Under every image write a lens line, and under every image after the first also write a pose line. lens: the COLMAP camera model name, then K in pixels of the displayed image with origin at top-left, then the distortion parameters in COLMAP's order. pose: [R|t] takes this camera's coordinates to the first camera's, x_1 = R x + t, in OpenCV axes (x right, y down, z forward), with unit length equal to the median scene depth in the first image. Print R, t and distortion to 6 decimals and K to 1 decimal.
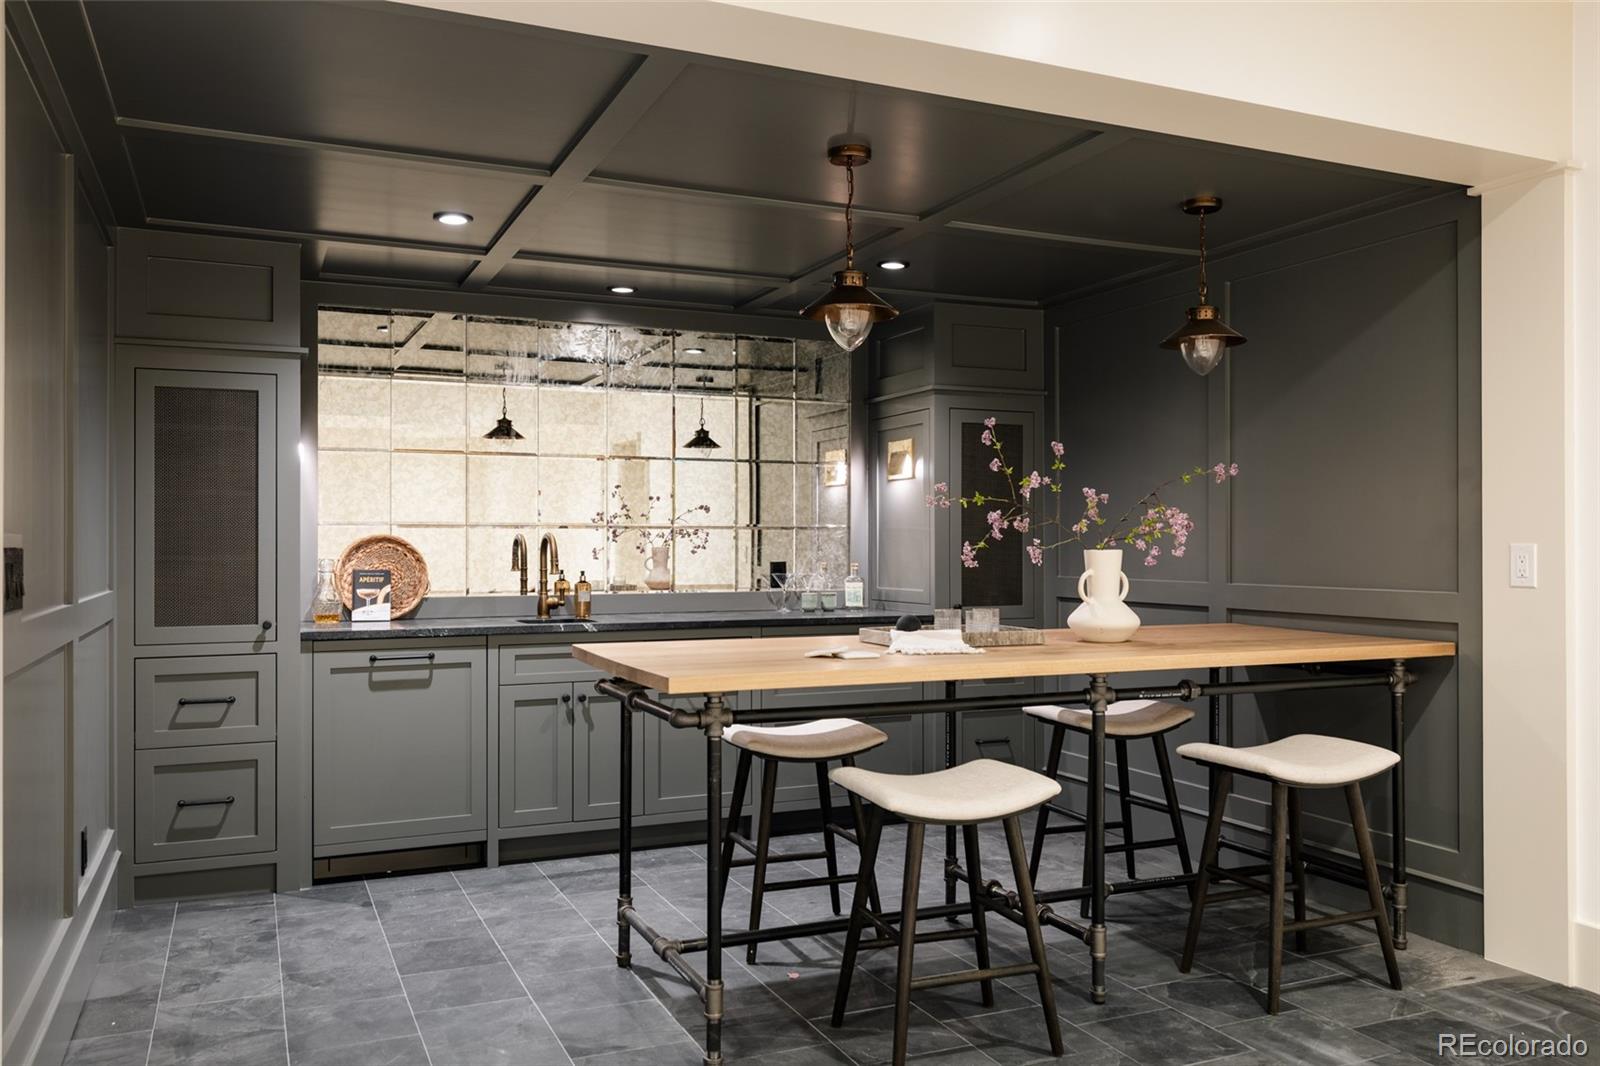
lens RADIAL K [[1217.6, 0, 803.9], [0, 1217.6, 529.2], [0, 0, 1]] dist [-0.008165, -0.003661]
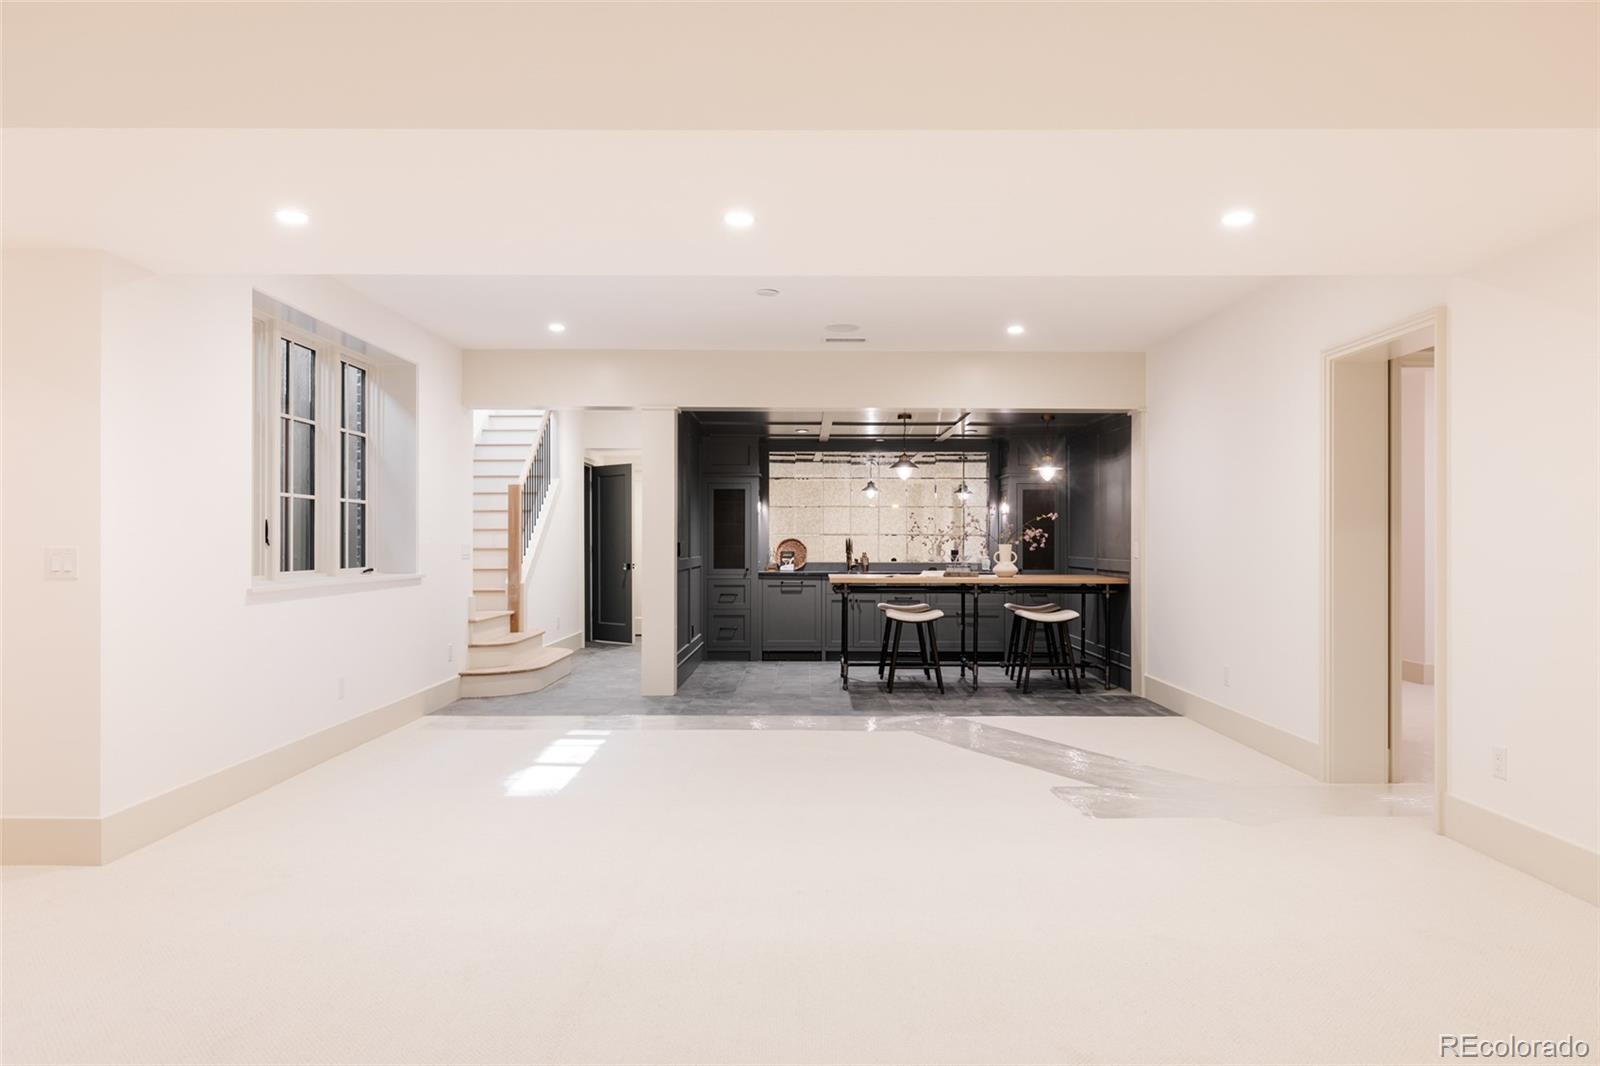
lens RADIAL K [[1060.4, 0, 798.4], [0, 1060.4, 535.8], [0, 0, 1]] dist [0.001065, 0.000039]
pose [[0.905857, -0.000050, -0.423584, 0.723912], [0.001769, 0.999992, 0.003664, -0.010144], [0.423580, -0.004068, 0.905849, -1.214166]]
